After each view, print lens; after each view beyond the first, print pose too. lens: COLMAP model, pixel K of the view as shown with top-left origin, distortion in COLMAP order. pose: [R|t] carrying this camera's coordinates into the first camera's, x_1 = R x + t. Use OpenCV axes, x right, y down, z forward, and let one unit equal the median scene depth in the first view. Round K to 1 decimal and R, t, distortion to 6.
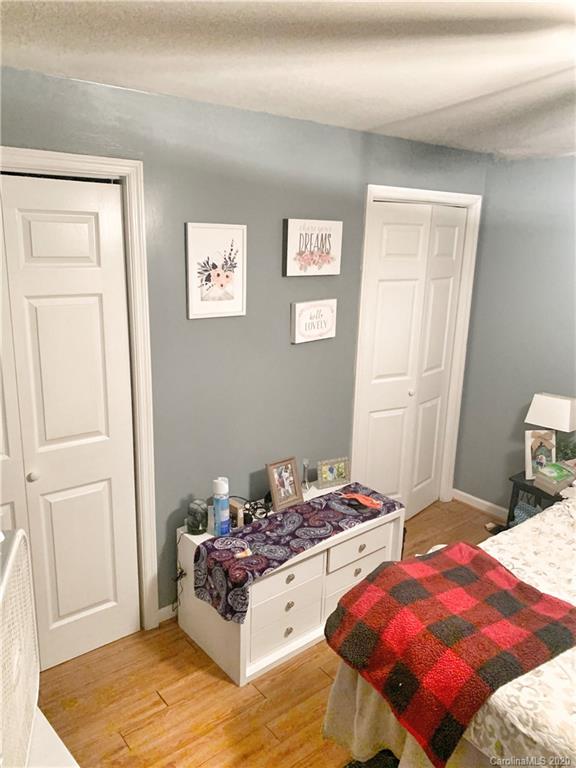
lens RADIAL K [[578.9, 0, 284.8], [0, 578.9, 385.9], [0, 0, 1]] dist [-0.001236, -0.011549]
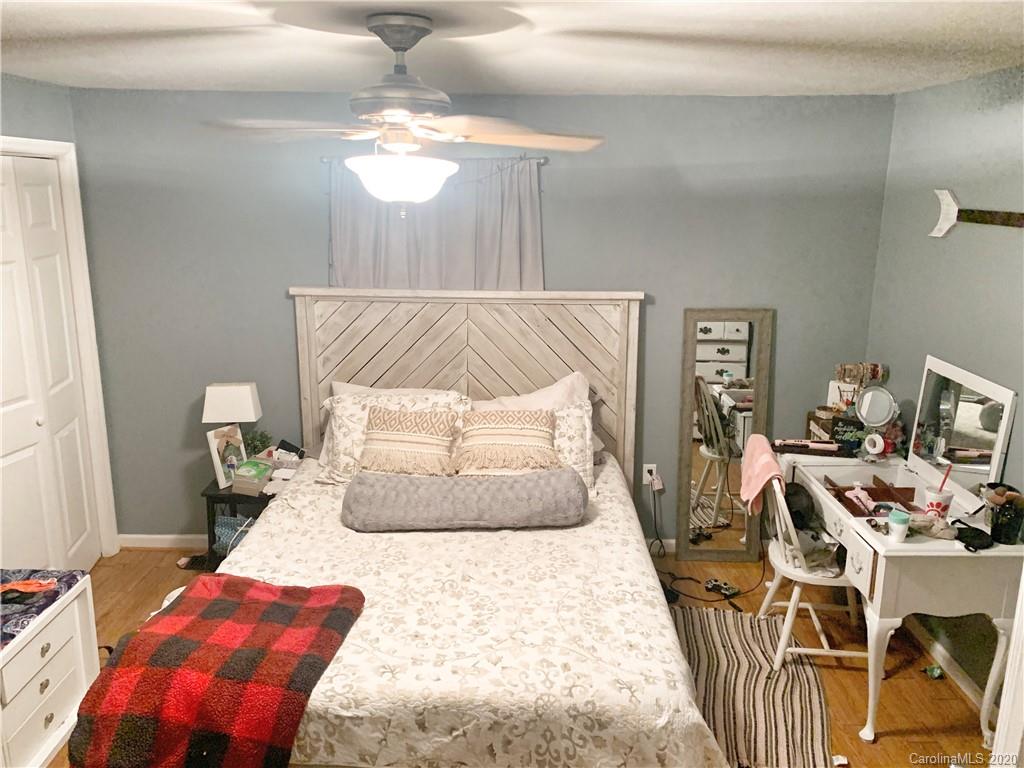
lens RADIAL K [[771.9, 0, 514.6], [0, 771.9, 381.2], [0, 0, 1]] dist [-0.001236, -0.011549]
pose [[0.625870, -0.200923, 0.753603, -0.143622], [0.195788, 0.975782, 0.097557, -0.017452], [-0.754953, 0.086489, 0.650051, -0.063305]]
